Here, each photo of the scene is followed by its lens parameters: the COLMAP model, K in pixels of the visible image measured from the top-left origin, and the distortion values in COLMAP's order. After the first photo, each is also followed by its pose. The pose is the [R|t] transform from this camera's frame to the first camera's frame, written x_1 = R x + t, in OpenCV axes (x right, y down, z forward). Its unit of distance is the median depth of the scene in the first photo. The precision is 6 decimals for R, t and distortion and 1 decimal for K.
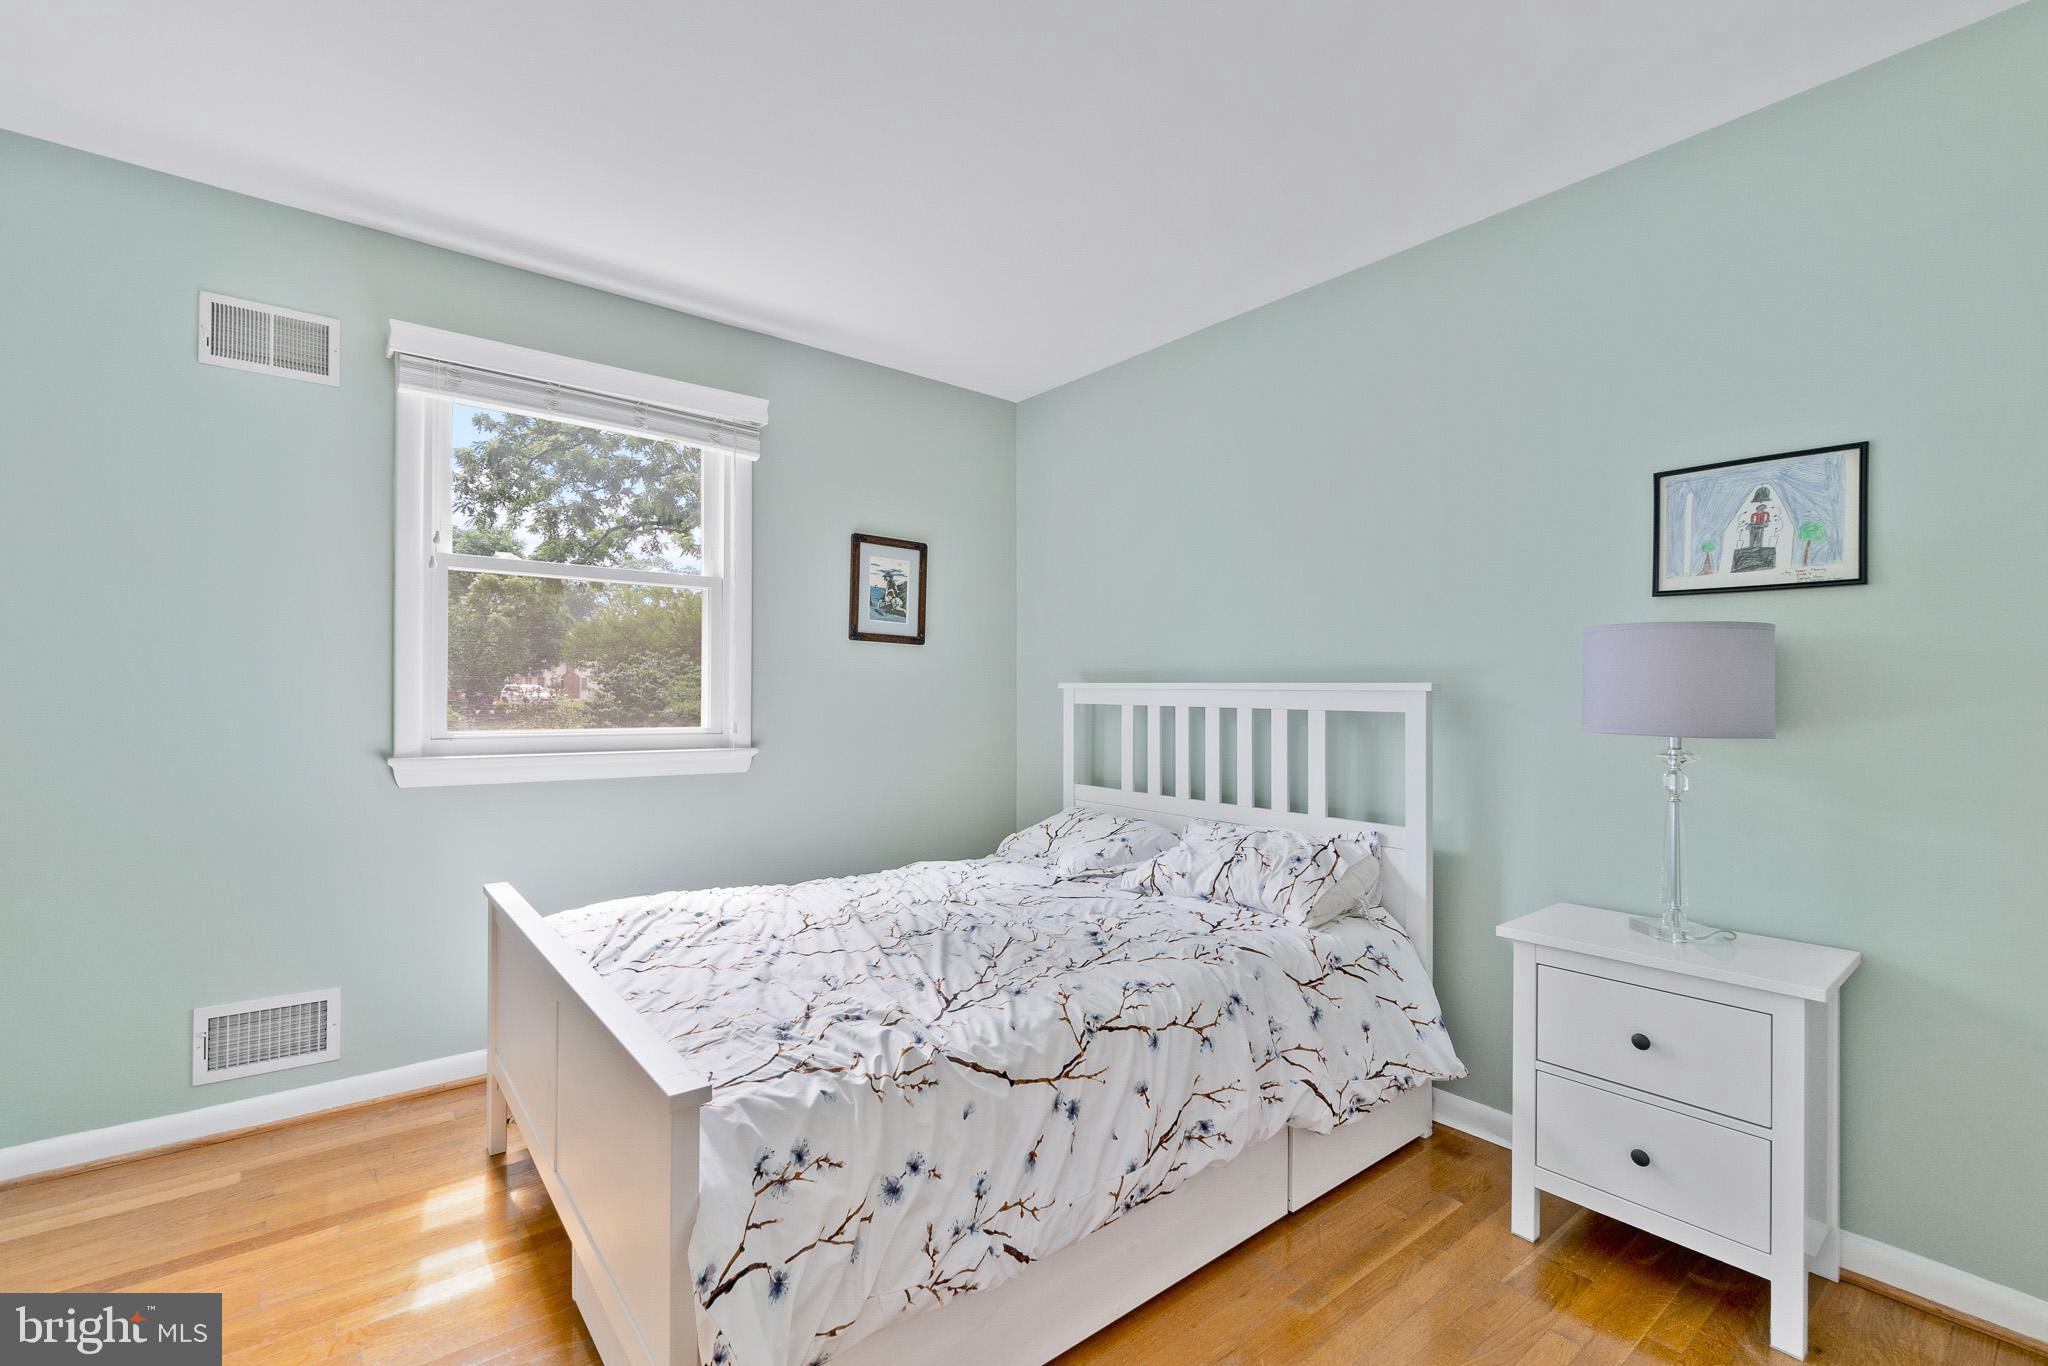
lens RADIAL K [[886.2, 0, 996.4], [0, 886.2, 689.8], [0, 0, 1]] dist [-0.001823, -0.000252]
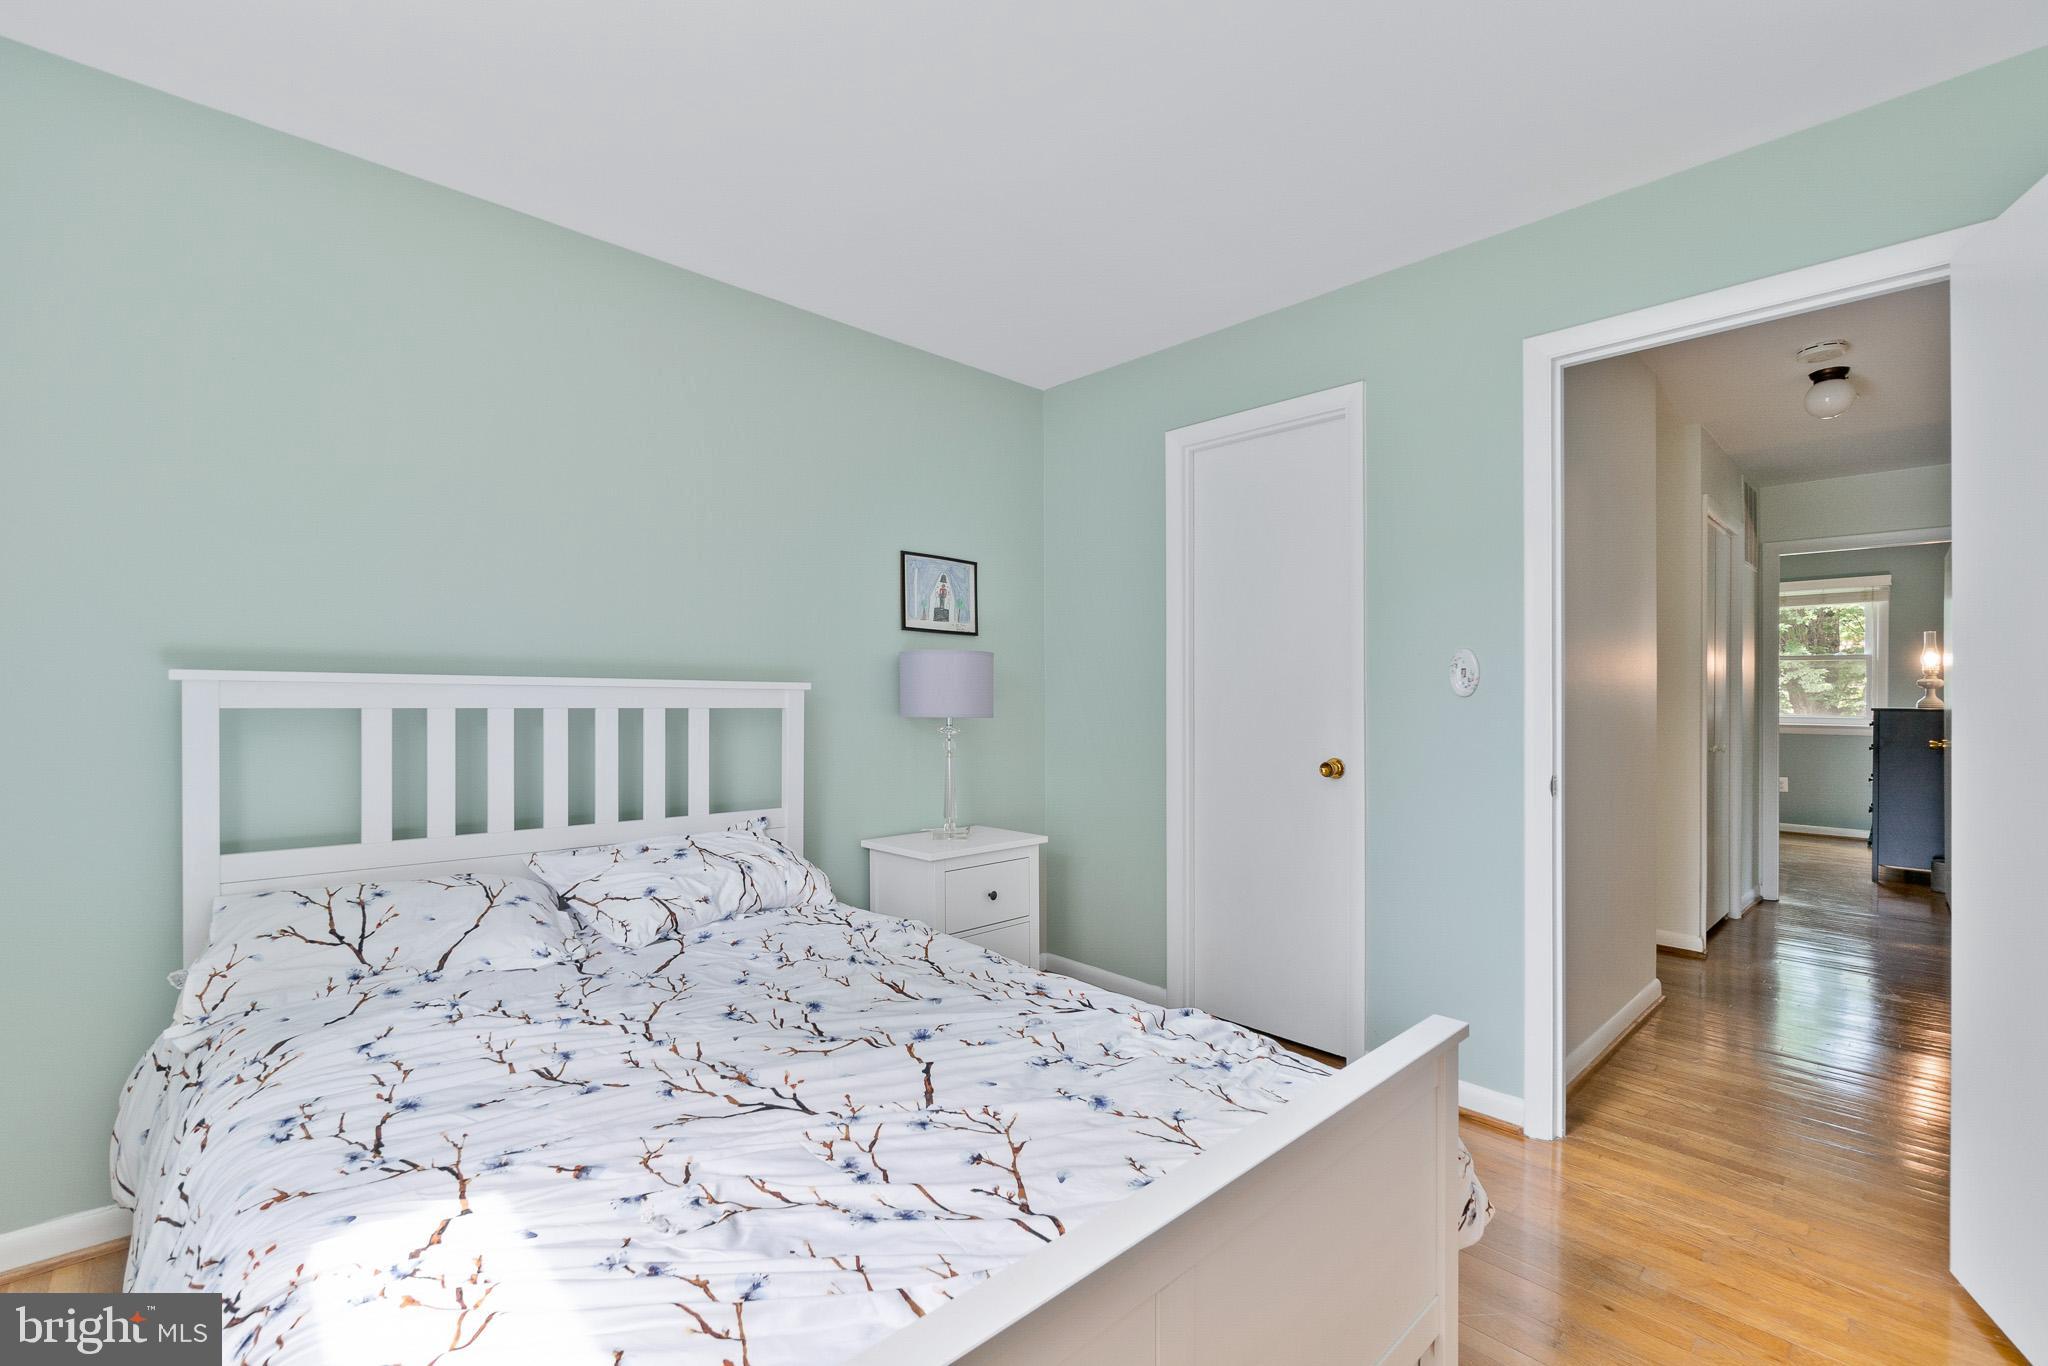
lens RADIAL K [[886.2, 0, 996.4], [0, 886.2, 689.8], [0, 0, 1]] dist [-0.001823, -0.000252]
pose [[-0.073298, -0.002588, 0.997307, -0.755560], [-0.011259, 0.999935, 0.001767, -0.003783], [-0.997247, -0.011099, -0.073322, 0.860504]]
